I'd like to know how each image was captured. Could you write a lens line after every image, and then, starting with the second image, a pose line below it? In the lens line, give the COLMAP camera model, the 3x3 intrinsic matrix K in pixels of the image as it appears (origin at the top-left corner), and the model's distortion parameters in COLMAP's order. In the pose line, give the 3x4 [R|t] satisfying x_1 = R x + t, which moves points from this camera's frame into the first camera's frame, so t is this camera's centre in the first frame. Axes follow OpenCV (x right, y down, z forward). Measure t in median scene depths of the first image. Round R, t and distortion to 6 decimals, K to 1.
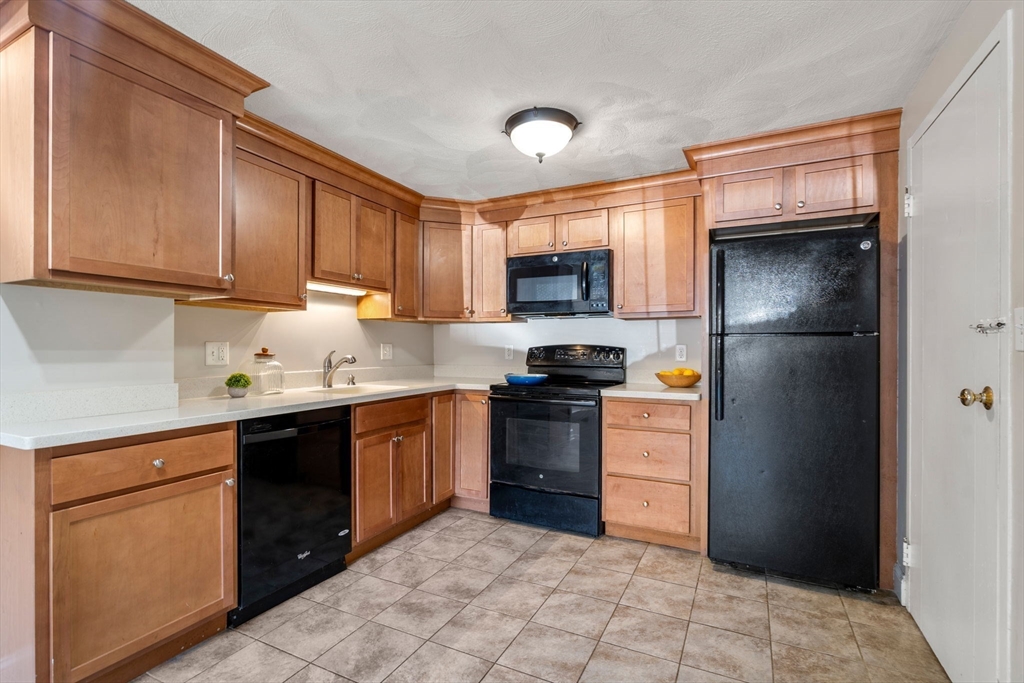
lens RADIAL K [[476.0, 0, 512.4], [0, 476.0, 349.8], [0, 0, 1]] dist [-0.001495, 0.000207]
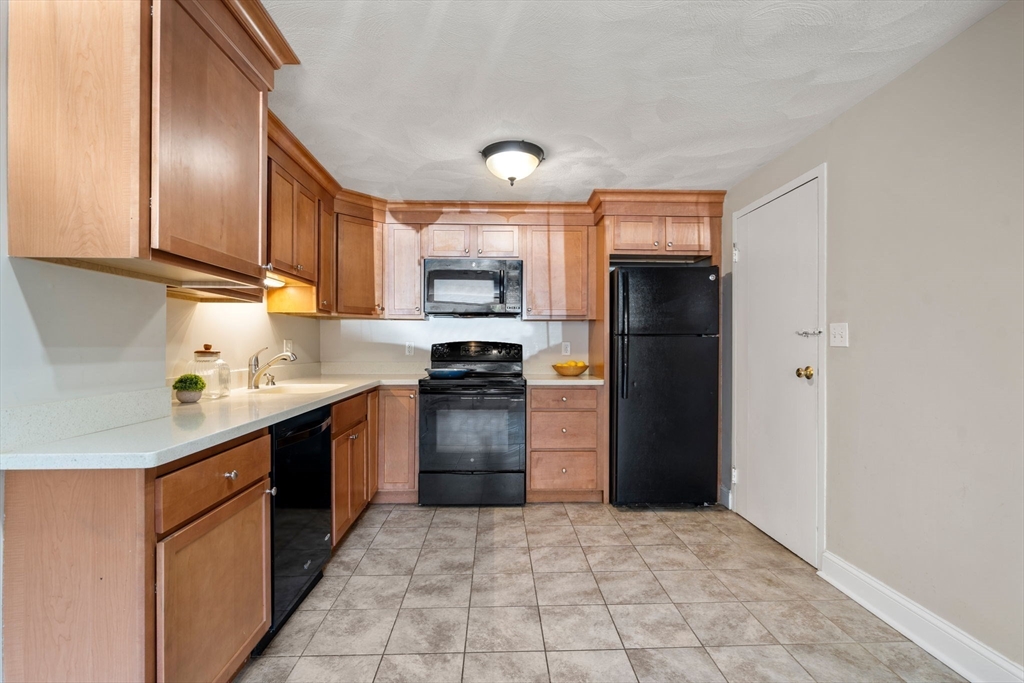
lens RADIAL K [[468.7, 0, 514.0], [0, 468.7, 347.2], [0, 0, 1]] dist [-0.001948, -0.000068]
pose [[0.876074, -0.001726, 0.482174, -0.443717], [0.000960, 0.999998, 0.001834, 0.000222], [-0.482176, -0.001144, 0.876073, -0.006834]]
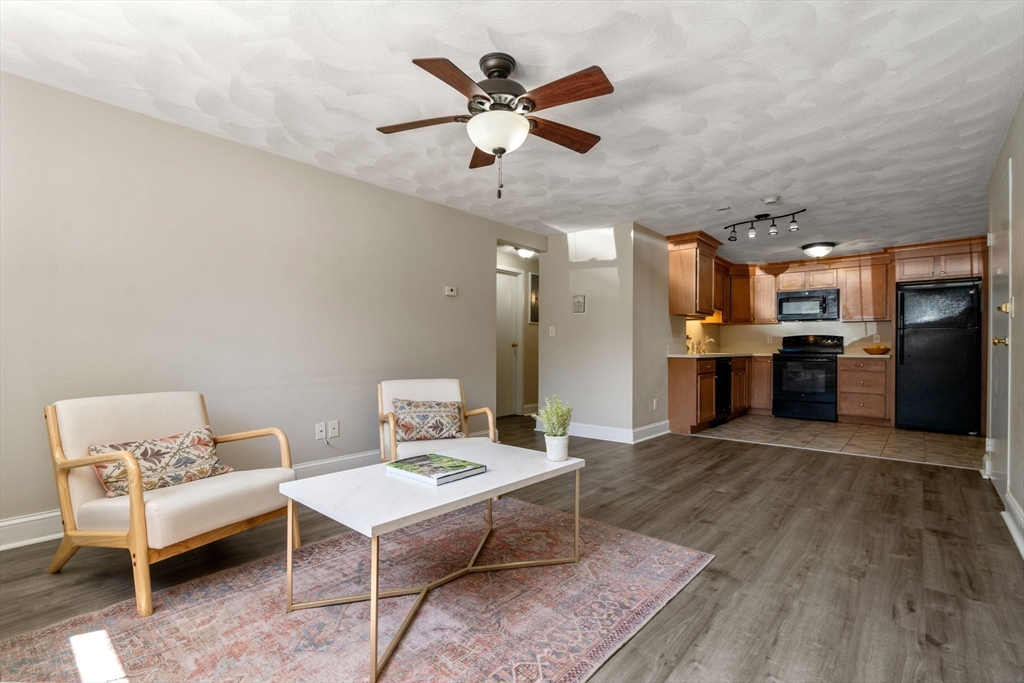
lens RADIAL K [[468.7, 0, 514.0], [0, 468.7, 347.2], [0, 0, 1]] dist [-0.001948, -0.000068]
pose [[0.967460, 0.004297, -0.252989, -0.783518], [-0.006104, 0.999961, -0.006360, 0.080693], [0.252952, 0.007697, 0.967448, -1.621979]]
